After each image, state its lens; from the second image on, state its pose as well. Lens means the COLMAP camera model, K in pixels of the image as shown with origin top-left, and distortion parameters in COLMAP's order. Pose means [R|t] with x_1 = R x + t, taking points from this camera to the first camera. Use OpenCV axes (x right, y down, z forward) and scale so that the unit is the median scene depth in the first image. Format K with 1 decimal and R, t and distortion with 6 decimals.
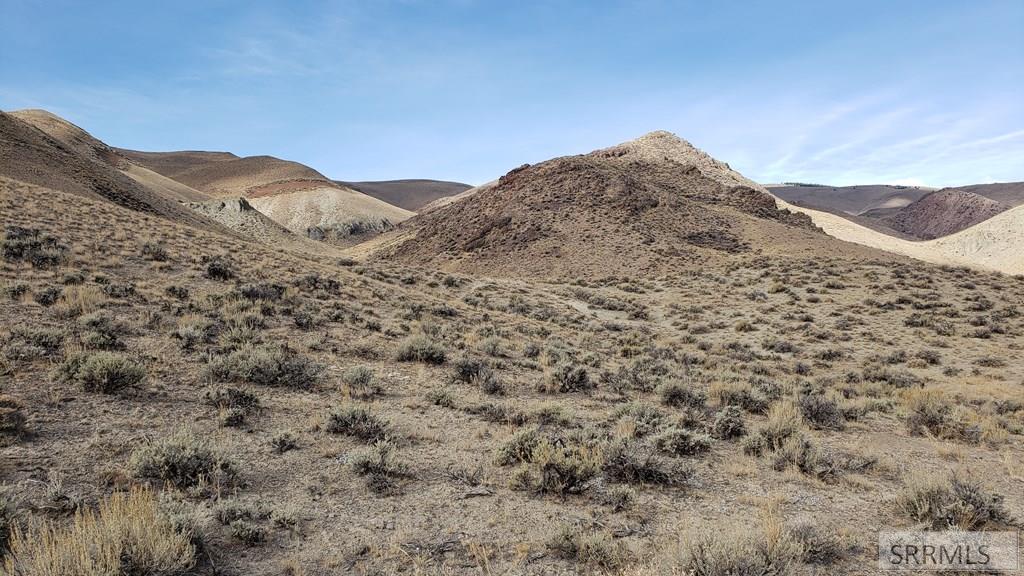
lens RADIAL K [[658.1, 0, 516.3], [0, 658.1, 293.1], [0, 0, 1]] dist [-0.079061, 0.071336]
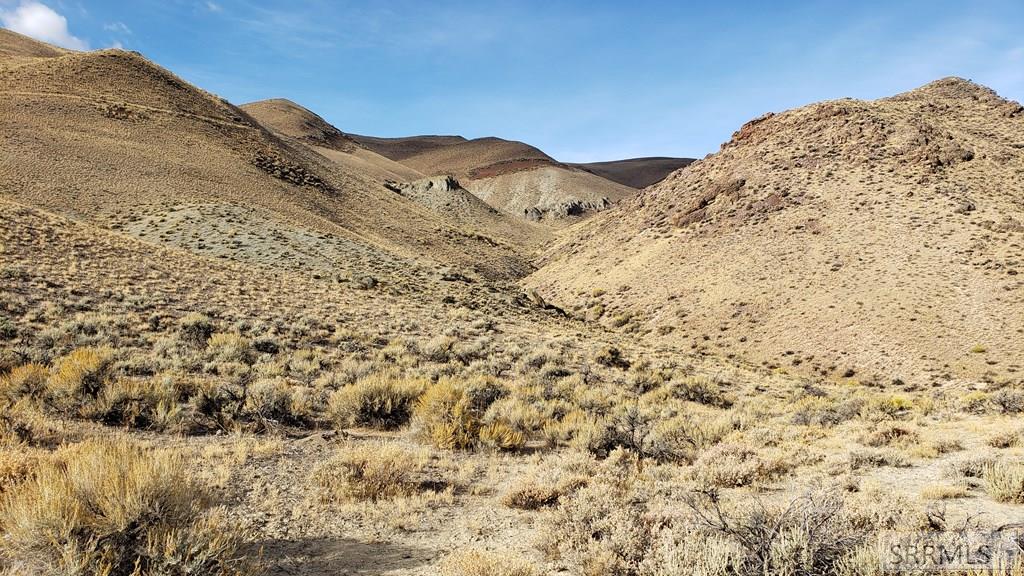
lens RADIAL K [[667.6, 0, 556.3], [0, 667.6, 286.9], [0, 0, 1]] dist [0.000901, 0.001163]
pose [[0.957354, 0.016256, -0.288460, 0.006312], [-0.012385, 0.999807, 0.015239, -0.006686], [0.288652, -0.011016, 0.957371, 0.223726]]
